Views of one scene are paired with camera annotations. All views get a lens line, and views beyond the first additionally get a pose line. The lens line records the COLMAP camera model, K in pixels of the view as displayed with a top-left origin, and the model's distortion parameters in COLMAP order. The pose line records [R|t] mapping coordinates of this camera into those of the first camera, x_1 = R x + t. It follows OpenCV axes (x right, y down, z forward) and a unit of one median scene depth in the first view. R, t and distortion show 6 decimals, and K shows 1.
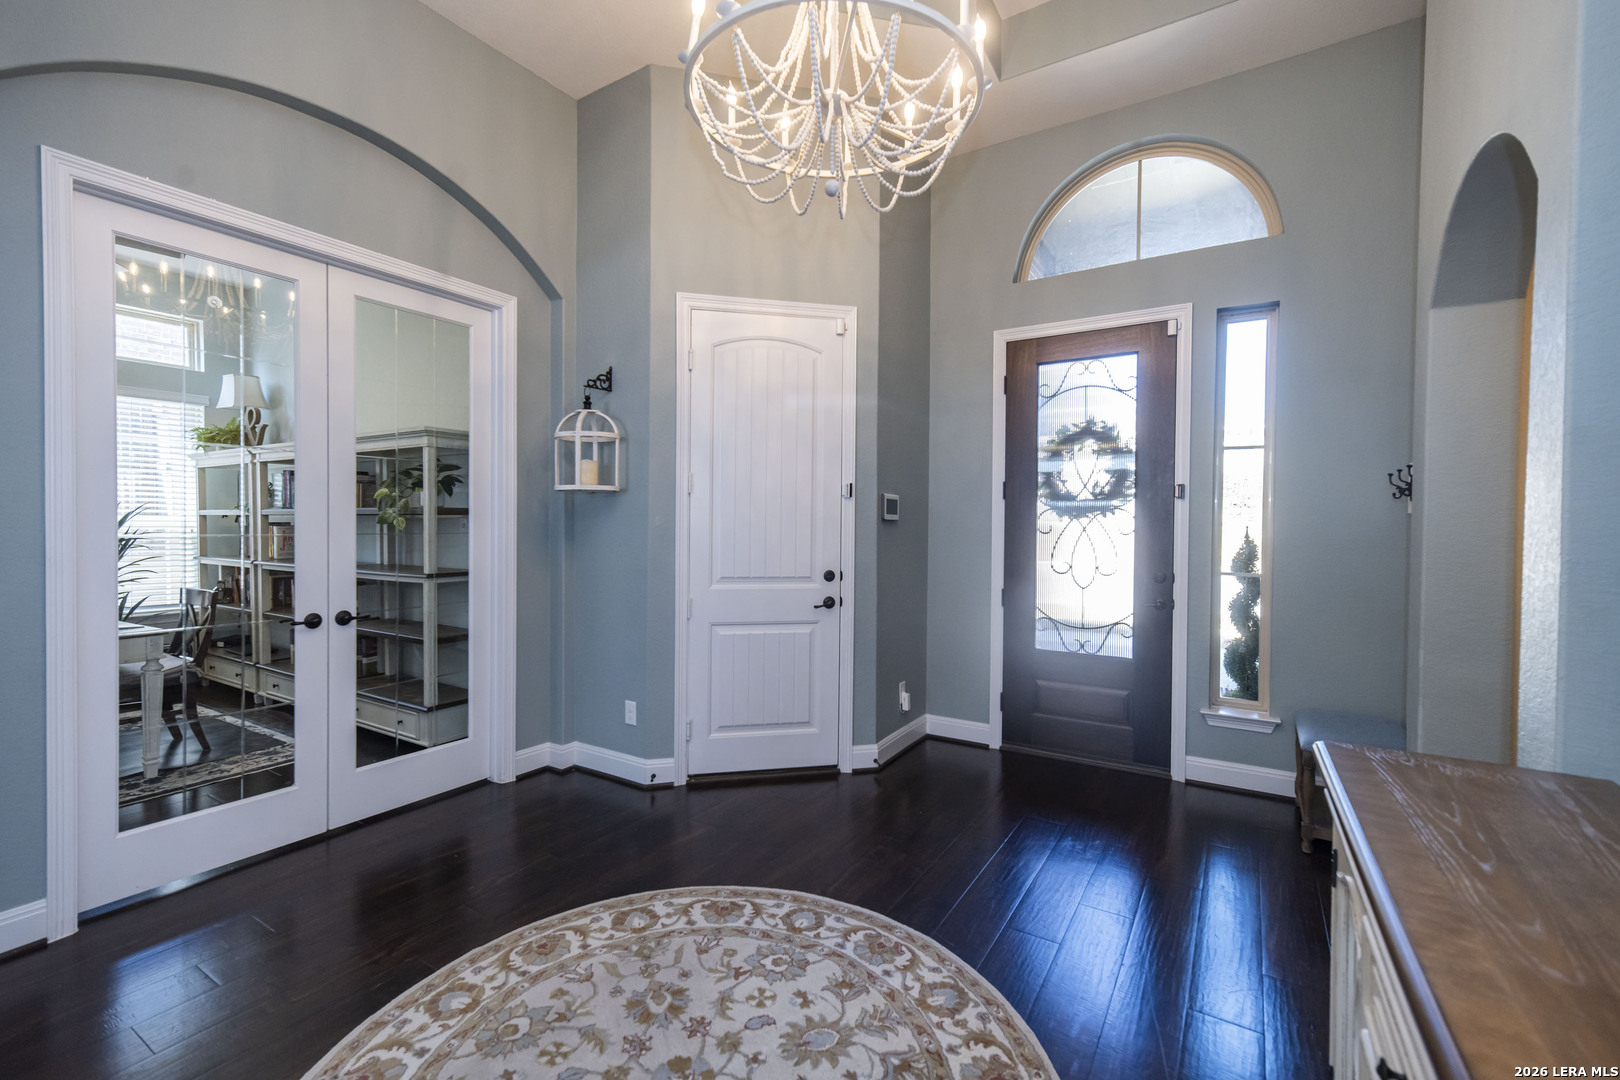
lens RADIAL K [[700.5, 0, 817.6], [0, 700.5, 527.6], [0, 0, 1]] dist [0.009109, 0.000400]
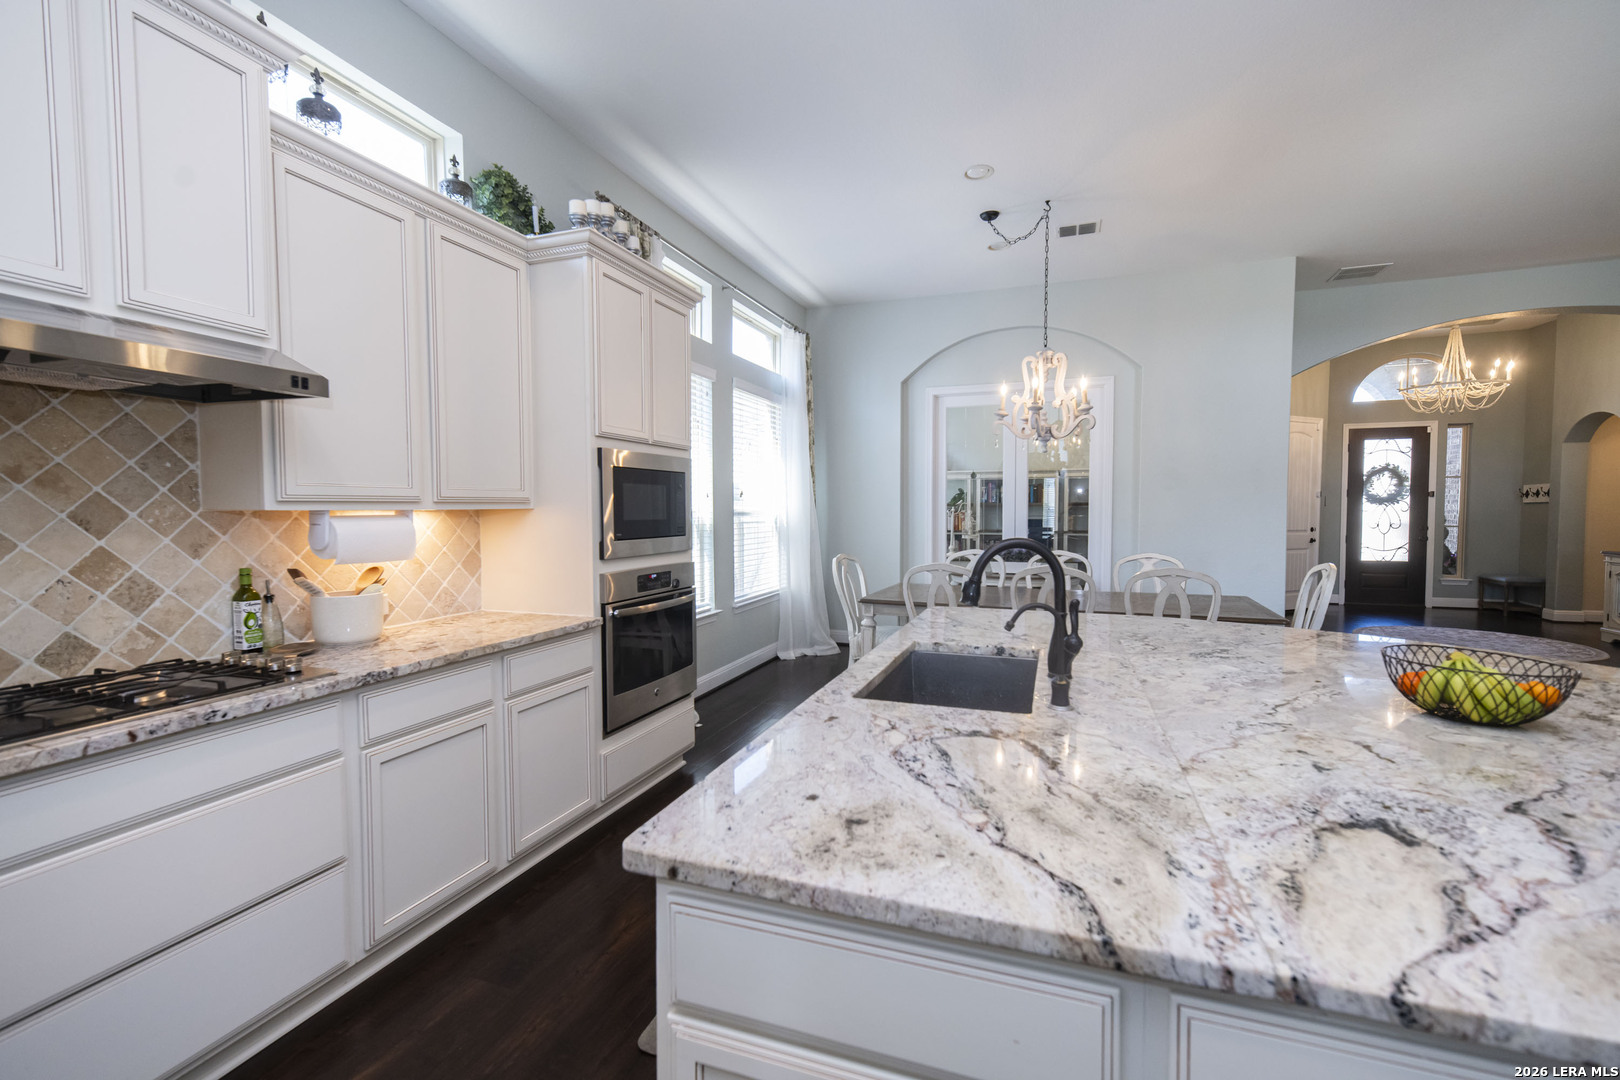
lens RADIAL K [[700.5, 0, 817.0], [0, 700.5, 533.4], [0, 0, 1]] dist [0.009109, 0.000400]
pose [[0.979178, -0.015953, 0.202374, -2.058972], [0.012259, 0.999735, 0.019495, 0.013274], [-0.202632, -0.016608, 0.979114, -0.992994]]
